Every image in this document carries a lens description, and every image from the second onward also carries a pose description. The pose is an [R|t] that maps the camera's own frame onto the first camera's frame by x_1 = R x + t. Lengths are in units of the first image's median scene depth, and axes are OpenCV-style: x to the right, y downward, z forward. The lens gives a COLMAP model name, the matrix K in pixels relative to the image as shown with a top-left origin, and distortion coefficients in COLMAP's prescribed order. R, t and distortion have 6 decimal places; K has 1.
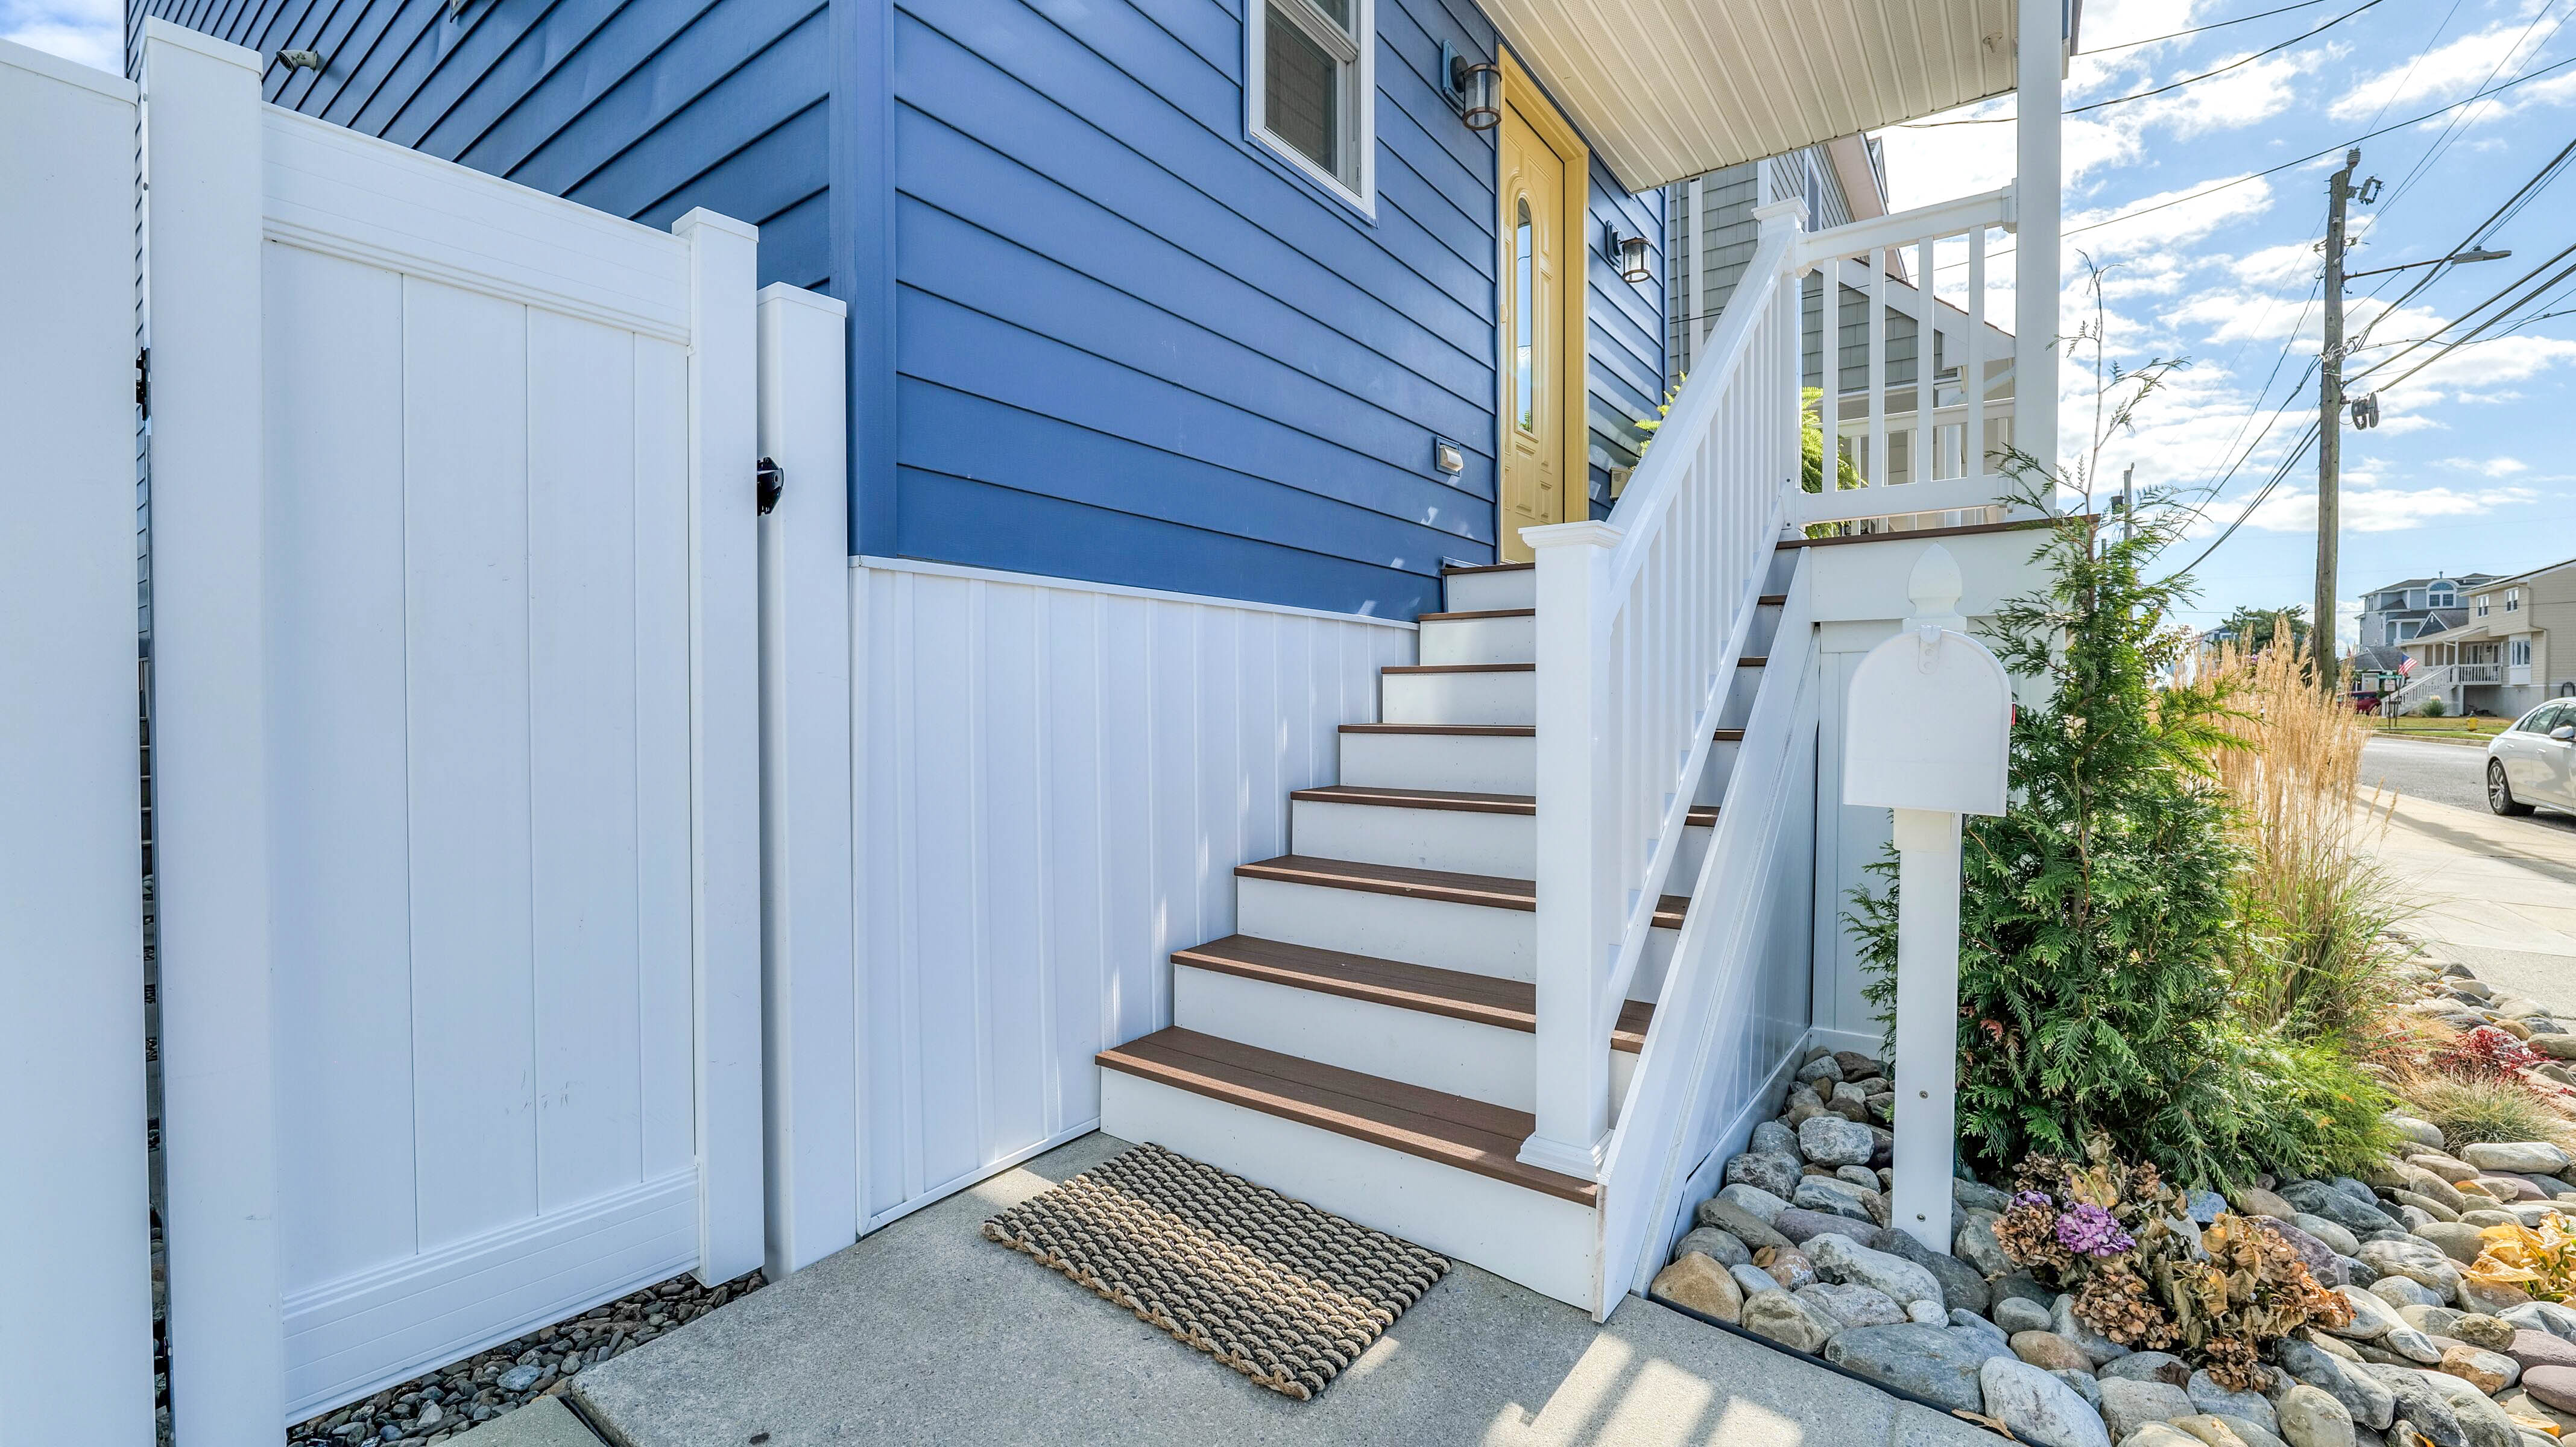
lens RADIAL K [[1046.1, 0, 1275.0], [0, 1046.1, 722.5], [0, 0, 1]] dist [-0.013002, 0.000057]
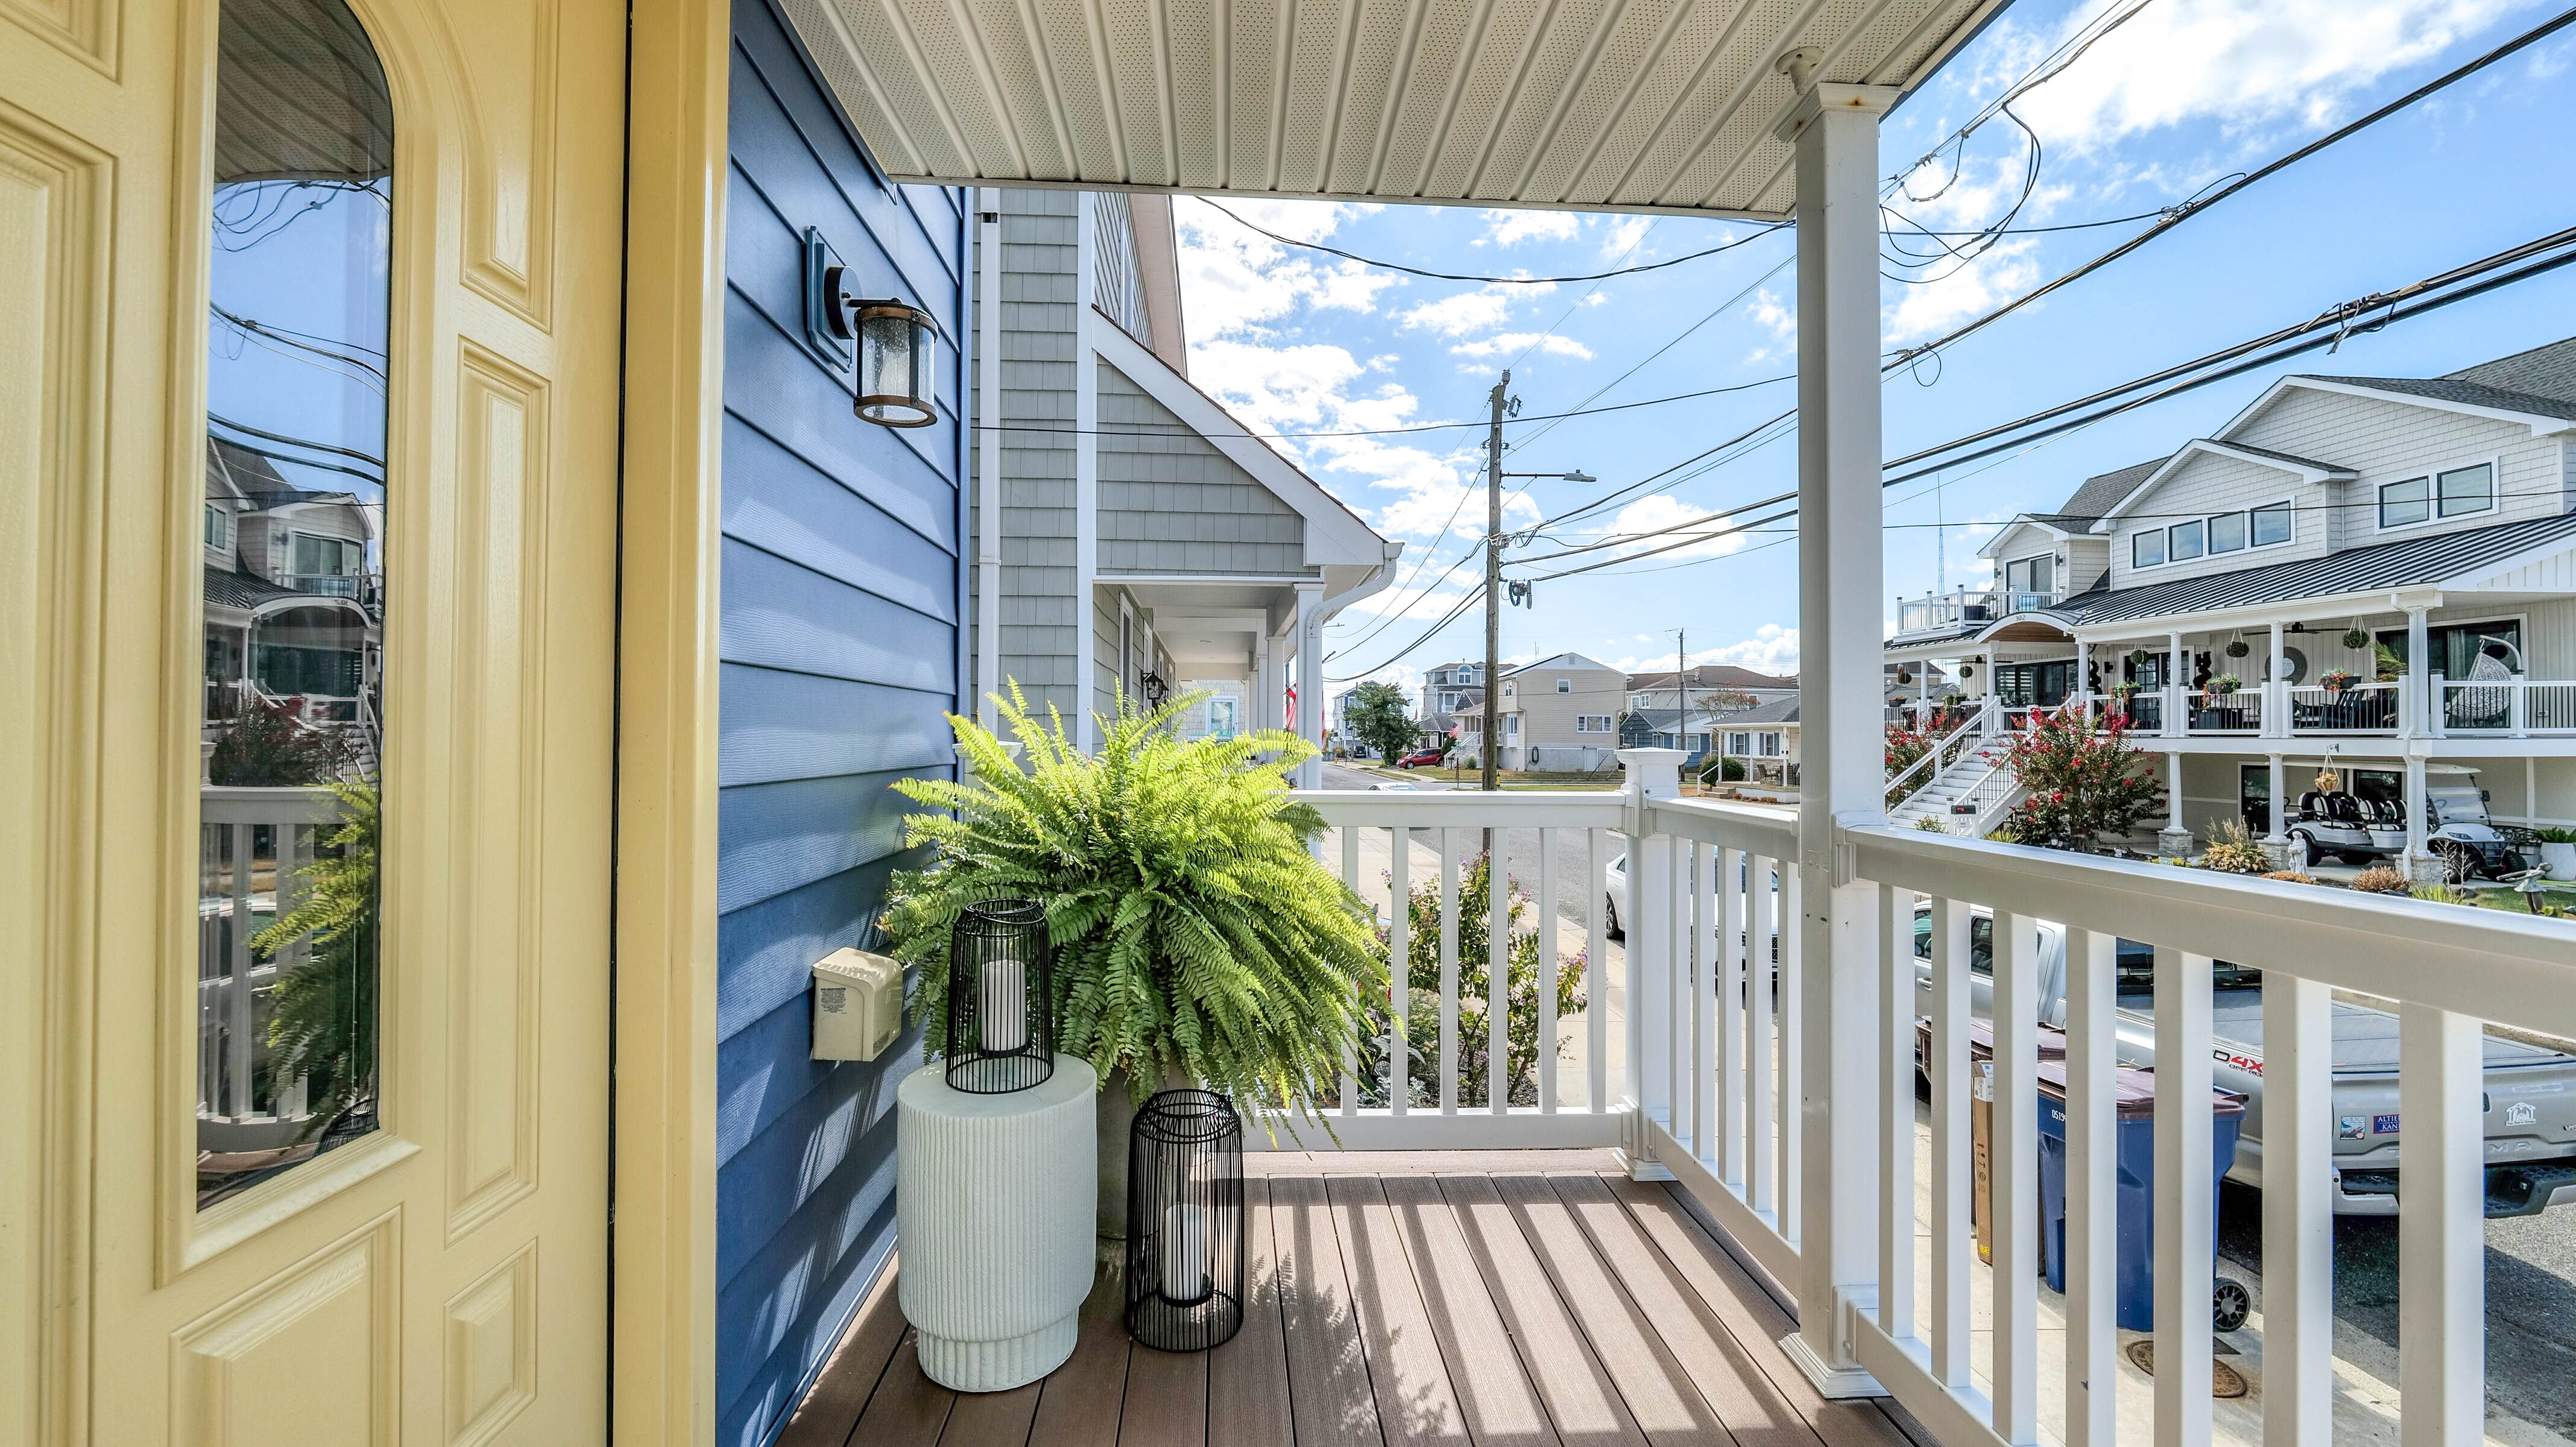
lens RADIAL K [[1046.1, 0, 1275.0], [0, 1046.1, 722.5], [0, 0, 1]] dist [-0.013002, 0.000057]
pose [[0.777471, 0.015538, 0.628727, 0.211047], [0.003600, 0.999568, -0.029153, -0.290141], [-0.628909, 0.024929, 0.777079, 0.603689]]
